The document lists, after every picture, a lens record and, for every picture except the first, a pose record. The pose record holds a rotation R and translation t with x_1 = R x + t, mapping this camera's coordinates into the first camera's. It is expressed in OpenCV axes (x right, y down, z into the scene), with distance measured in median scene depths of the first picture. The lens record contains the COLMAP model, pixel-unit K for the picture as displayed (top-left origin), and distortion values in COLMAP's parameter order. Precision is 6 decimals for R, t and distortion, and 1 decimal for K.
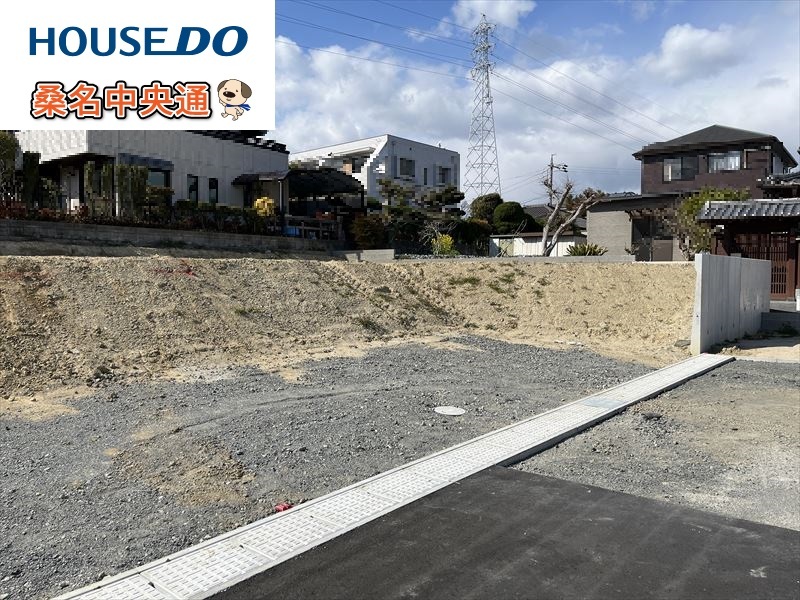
lens RADIAL K [[610.5, 0, 400.0], [0, 610.5, 300.0], [0, 0, 1]] dist [0.025432, -0.008564]
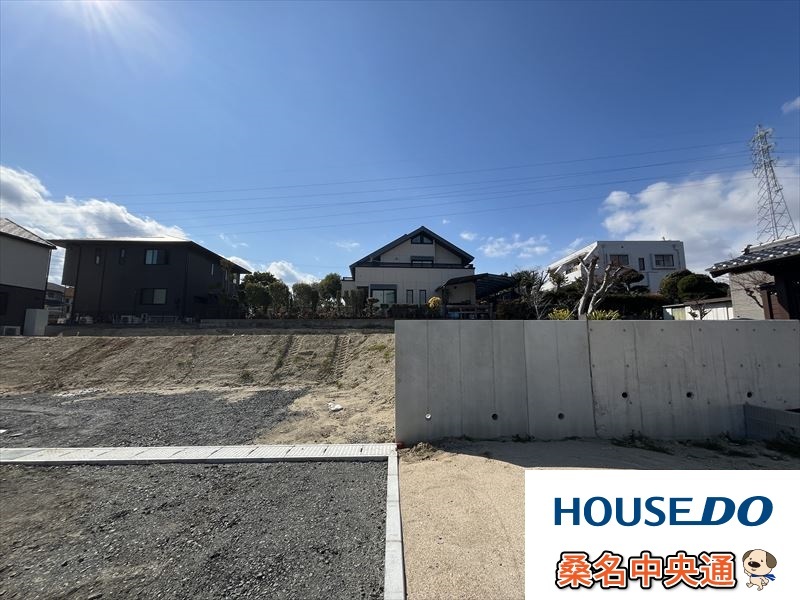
lens RADIAL K [[322.4, 0, 396.3], [0, 322.4, 299.3], [0, 0, 1]] dist [-0.000009, -0.000532]
pose [[0.666873, -0.099719, -0.738469, 0.354212], [-0.023520, 0.987695, -0.154613, -0.015485], [0.744800, 0.120476, 0.656322, 0.294647]]
